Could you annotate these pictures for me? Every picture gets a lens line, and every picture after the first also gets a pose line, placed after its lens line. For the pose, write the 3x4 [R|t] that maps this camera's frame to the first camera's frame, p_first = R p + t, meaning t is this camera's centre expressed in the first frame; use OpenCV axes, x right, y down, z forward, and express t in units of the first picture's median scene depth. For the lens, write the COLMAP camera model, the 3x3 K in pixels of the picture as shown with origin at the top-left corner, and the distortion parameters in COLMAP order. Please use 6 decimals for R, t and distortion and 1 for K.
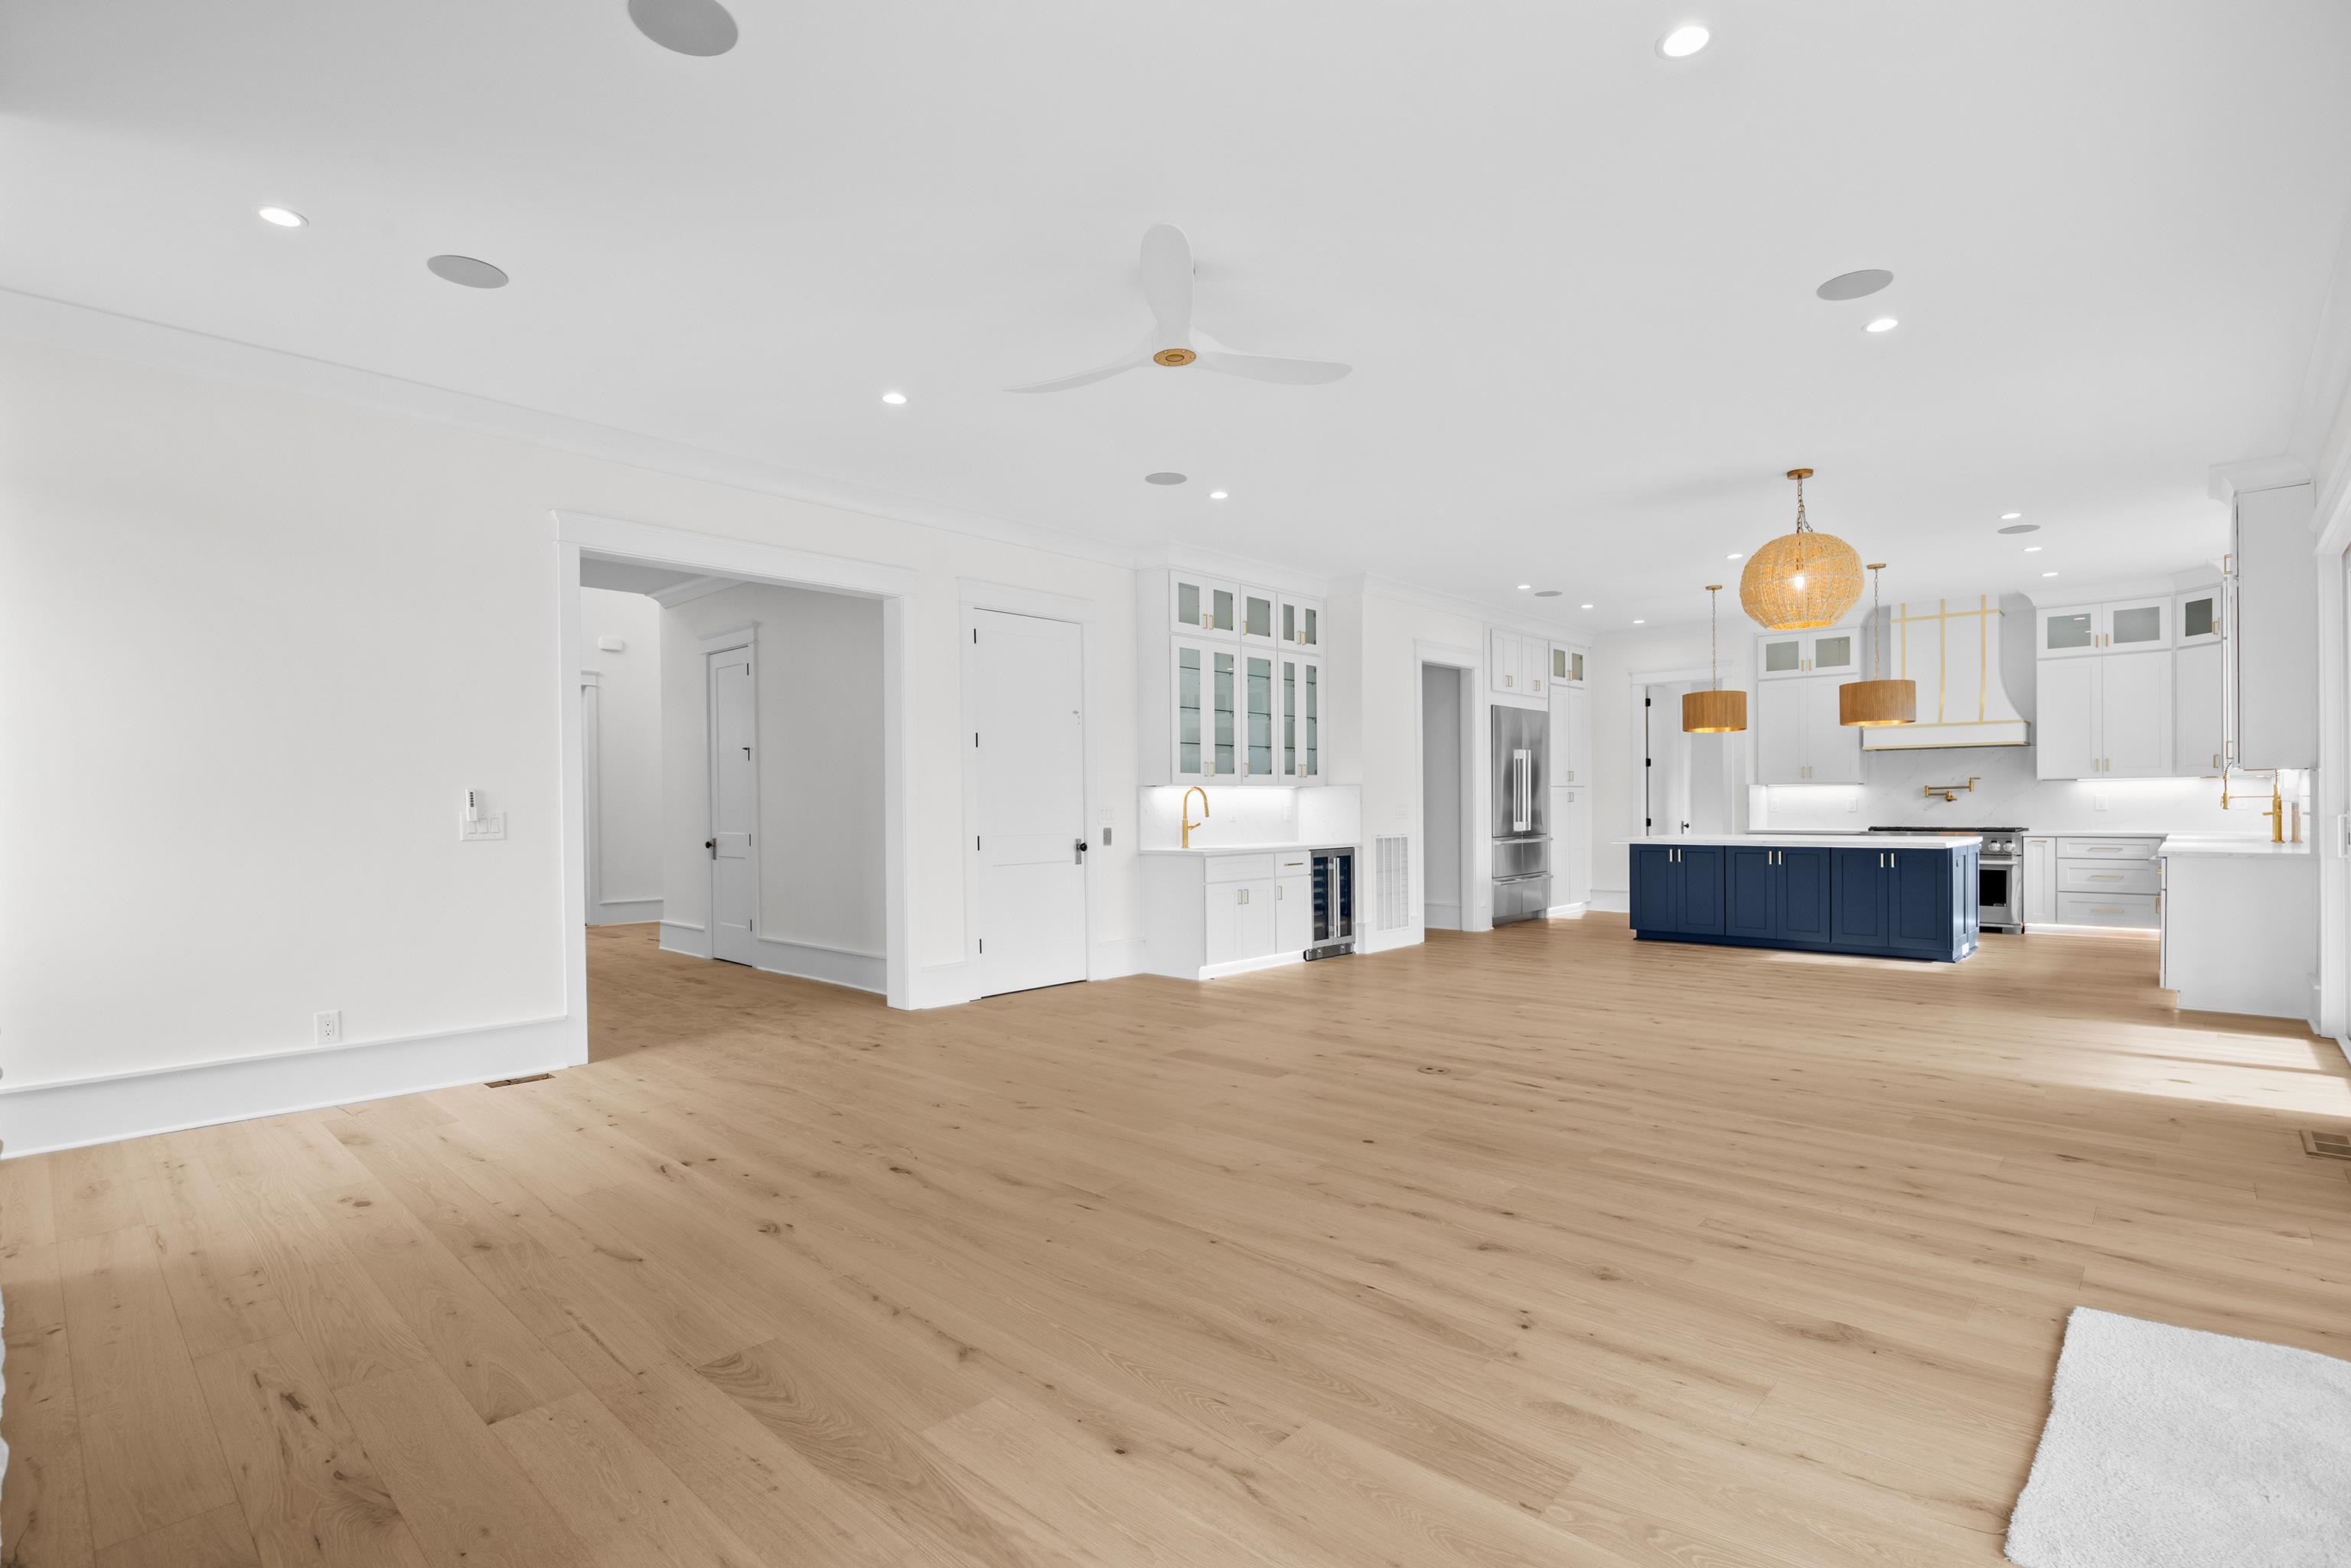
lens RADIAL K [[1093.8, 0, 1174.2], [0, 1093.8, 797.4], [0, 0, 1]] dist [-0.003174, -0.000998]
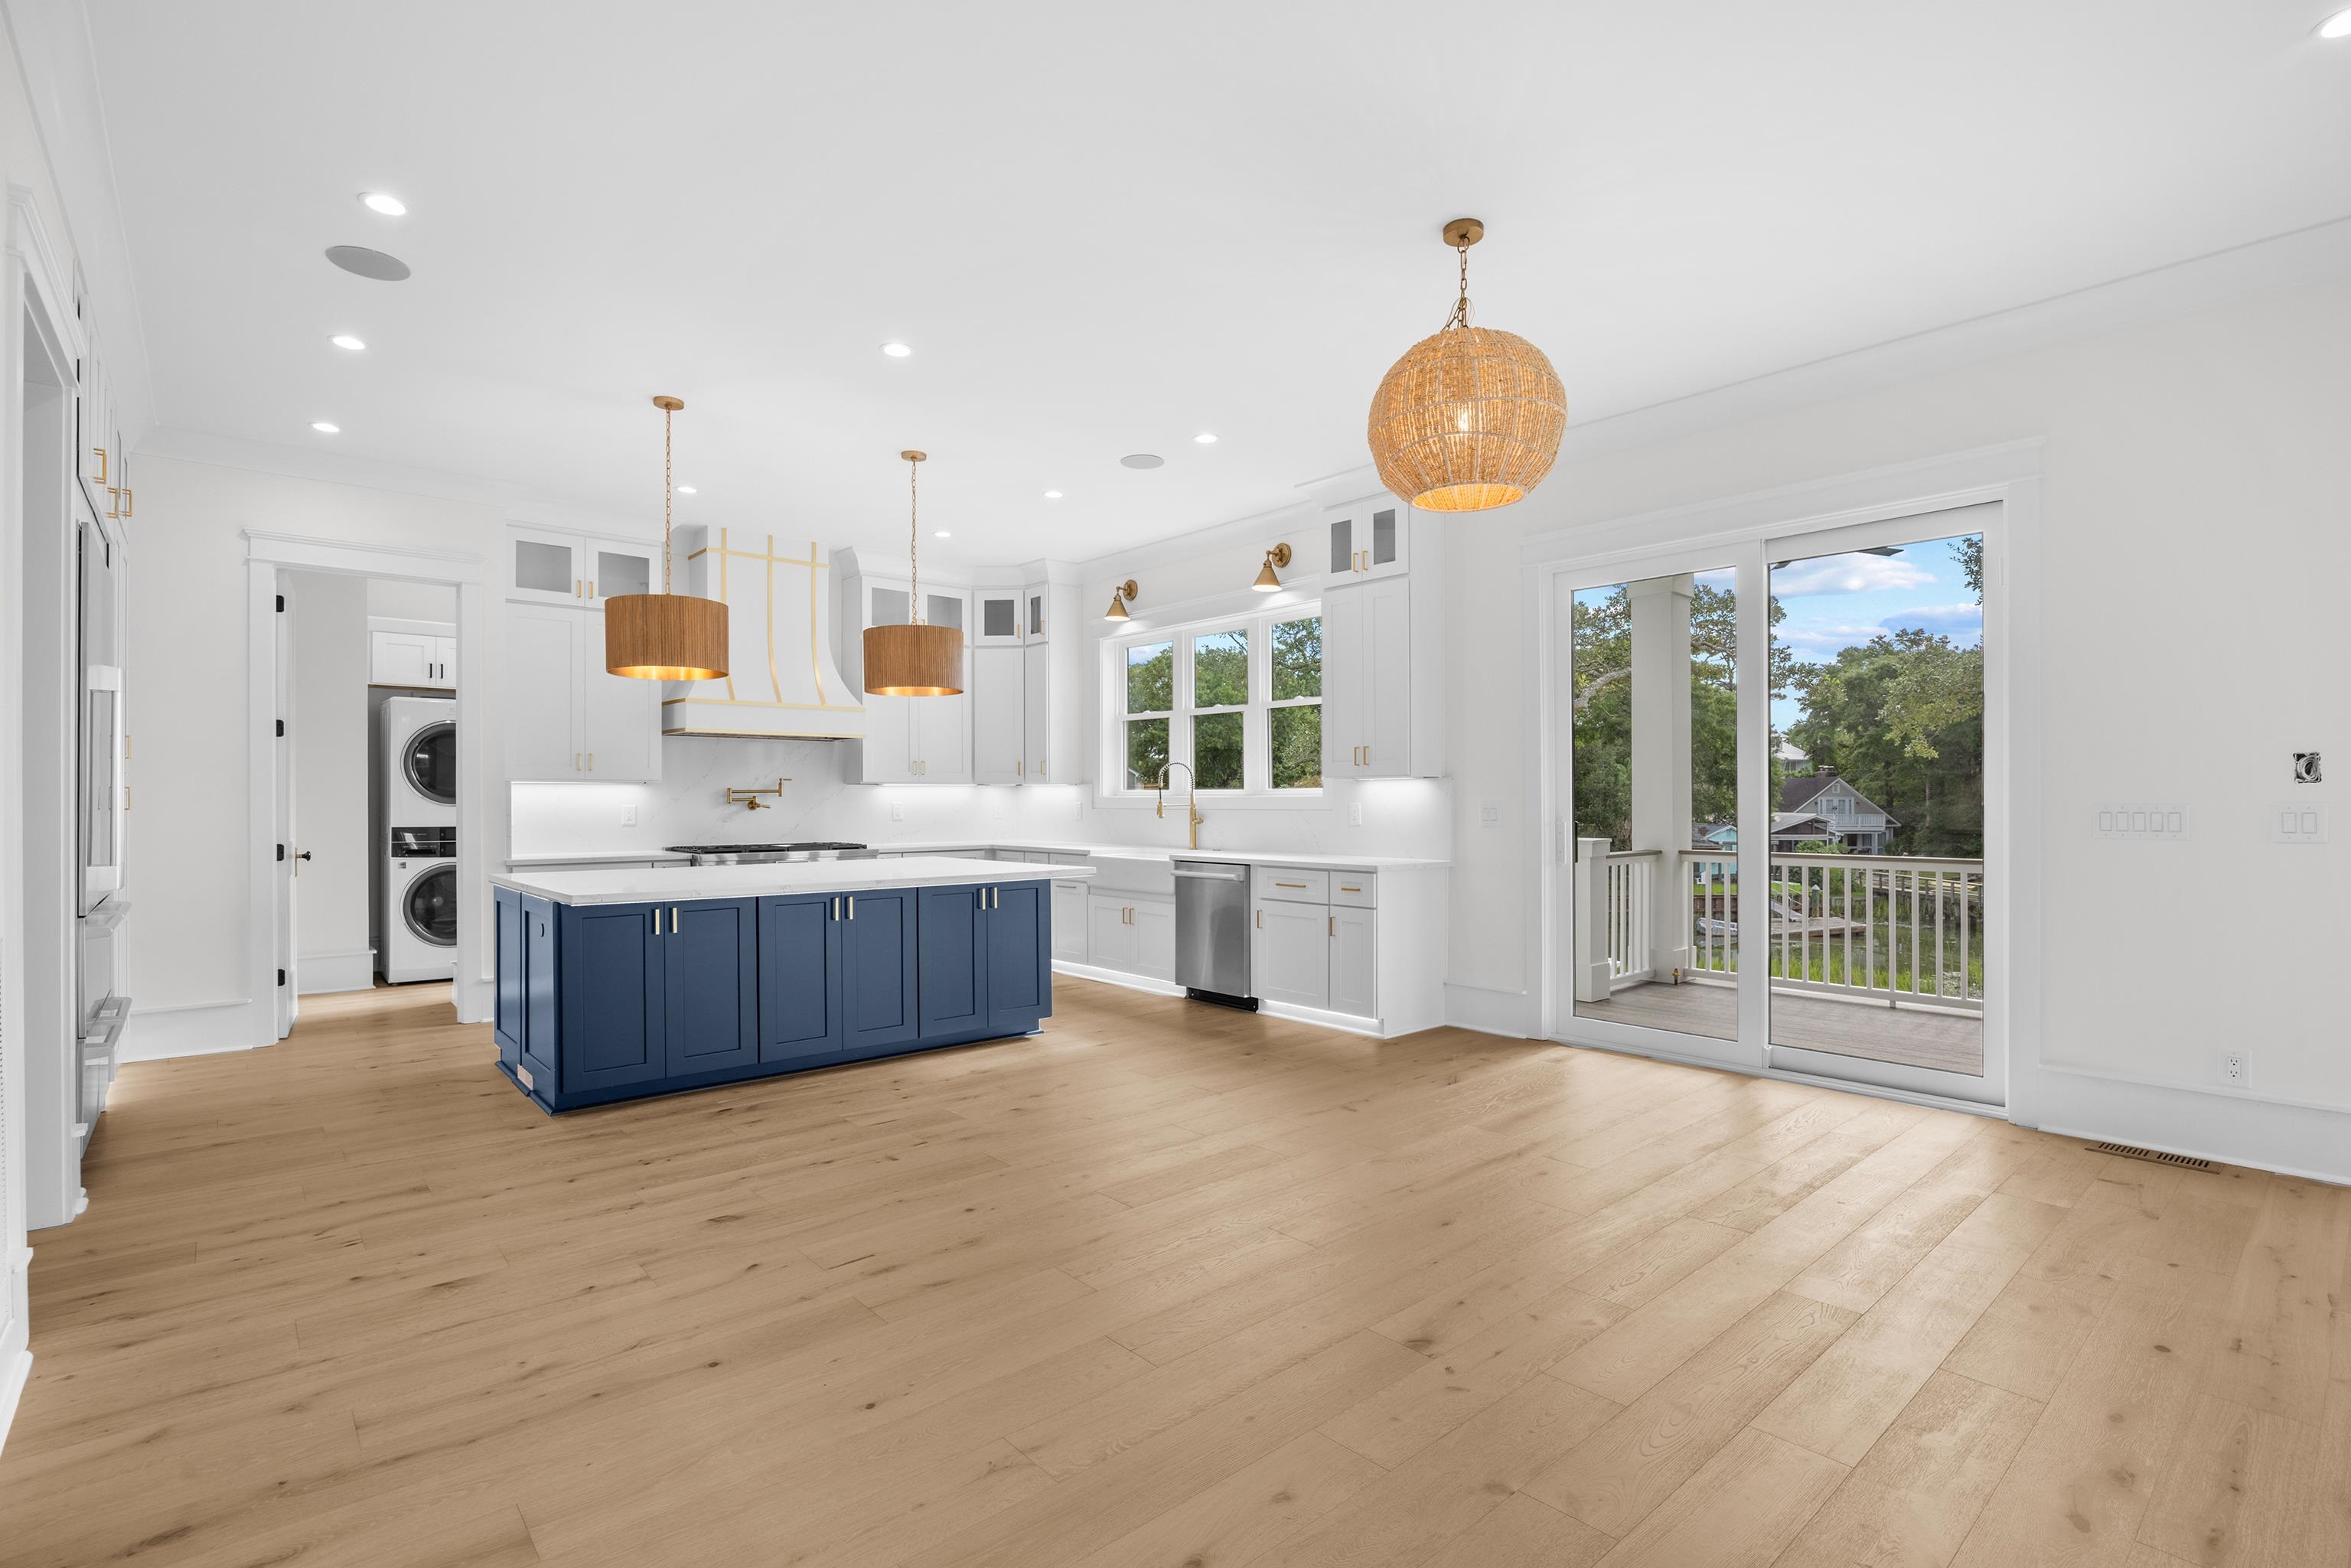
lens RADIAL K [[1106.6, 0, 1179.0], [0, 1106.6, 794.8], [0, 0, 1]] dist [-0.008020, 0.000041]
pose [[0.091768, 0.011946, 0.995709, -0.012618], [-0.002275, 0.999928, -0.011787, 0.002027], [-0.995778, -0.001183, 0.091789, 0.692359]]
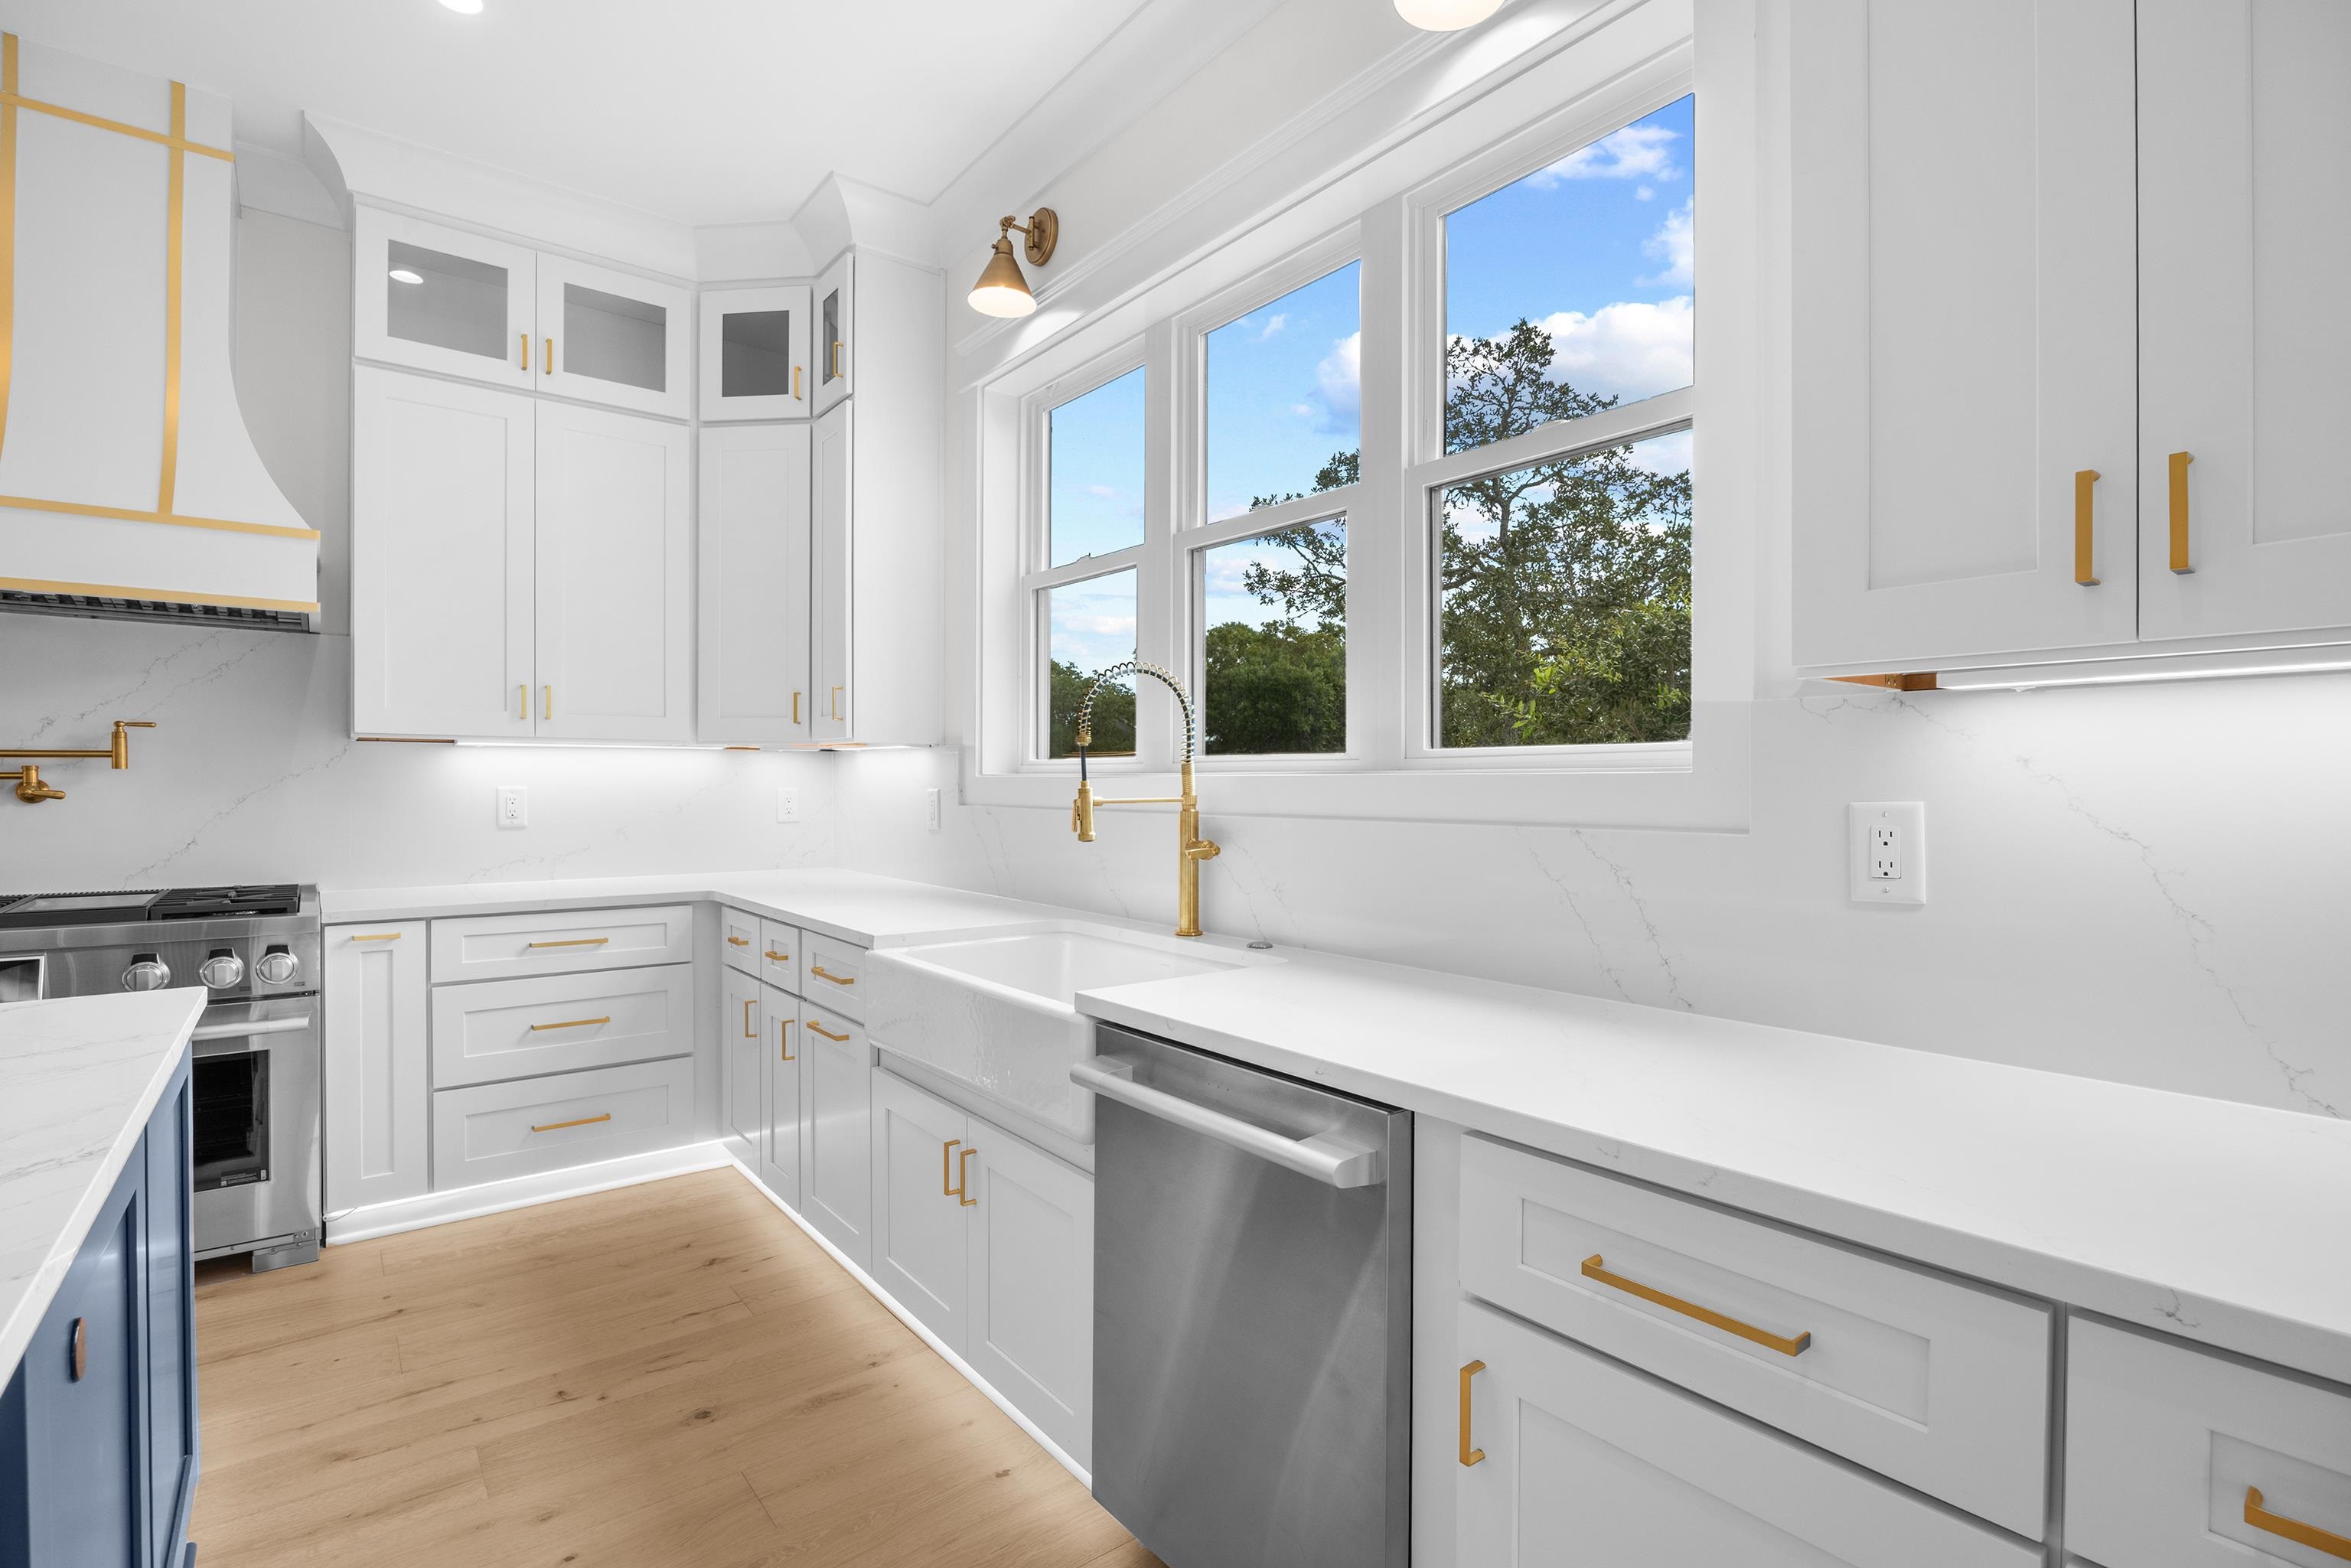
lens RADIAL K [[1093.8, 0, 1174.2], [0, 1093.8, 797.4], [0, 0, 1]] dist [-0.003174, -0.000998]
pose [[0.146499, -0.004209, 0.989202, 0.513115], [-0.010186, 0.999932, 0.005763, -0.002475], [-0.989158, -0.010920, 0.146446, 0.720405]]
